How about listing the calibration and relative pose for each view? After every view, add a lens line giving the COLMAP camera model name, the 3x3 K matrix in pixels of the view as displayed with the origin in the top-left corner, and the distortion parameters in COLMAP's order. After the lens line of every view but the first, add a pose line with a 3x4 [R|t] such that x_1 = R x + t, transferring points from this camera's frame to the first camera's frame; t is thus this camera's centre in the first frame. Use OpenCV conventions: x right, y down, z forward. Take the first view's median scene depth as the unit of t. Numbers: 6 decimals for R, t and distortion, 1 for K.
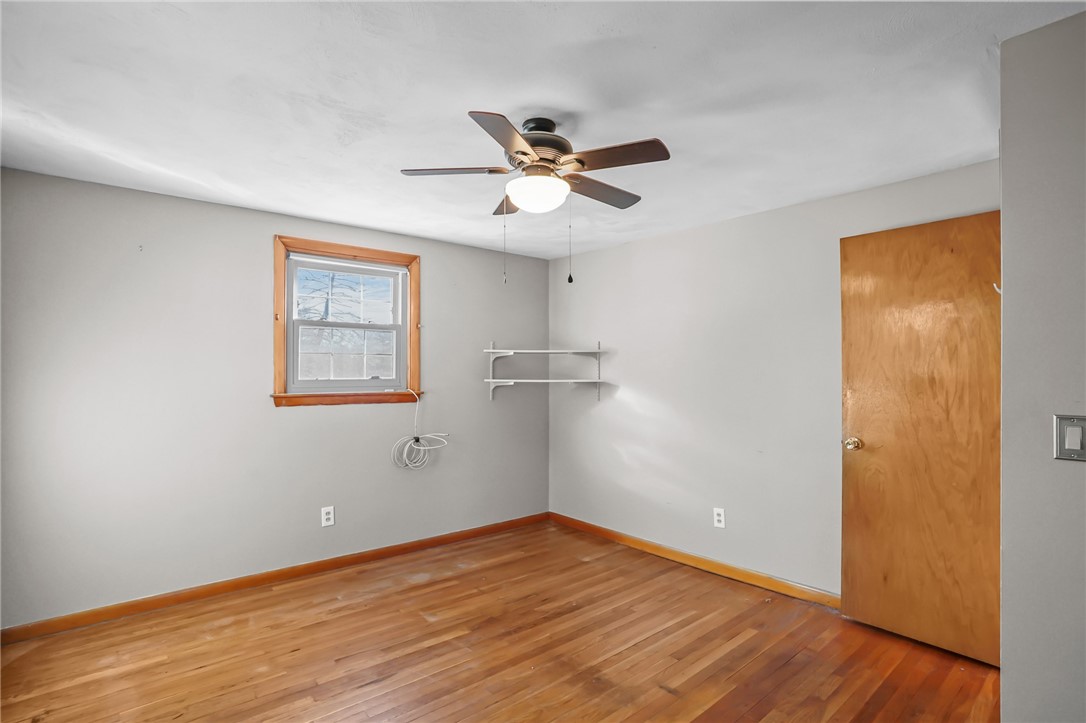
lens RADIAL K [[502.4, 0, 541.2], [0, 502.4, 393.2], [0, 0, 1]] dist [-0.070630, 0.028756]
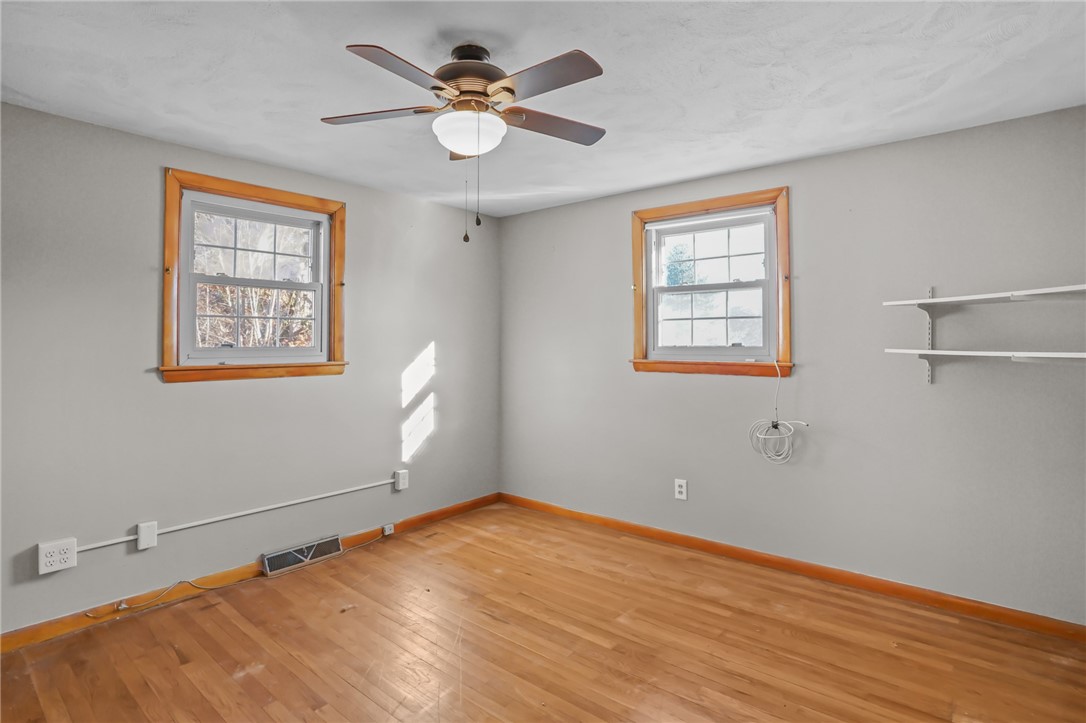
lens RADIAL K [[533.7, 0, 537.3], [0, 533.7, 359.0], [0, 0, 1]] dist [-0.082035, 0.036913]
pose [[0.208641, 0.027479, -0.977606, 0.533763], [-0.037133, 0.999107, 0.020159, -0.014317], [0.977287, 0.032095, 0.209475, 0.536962]]
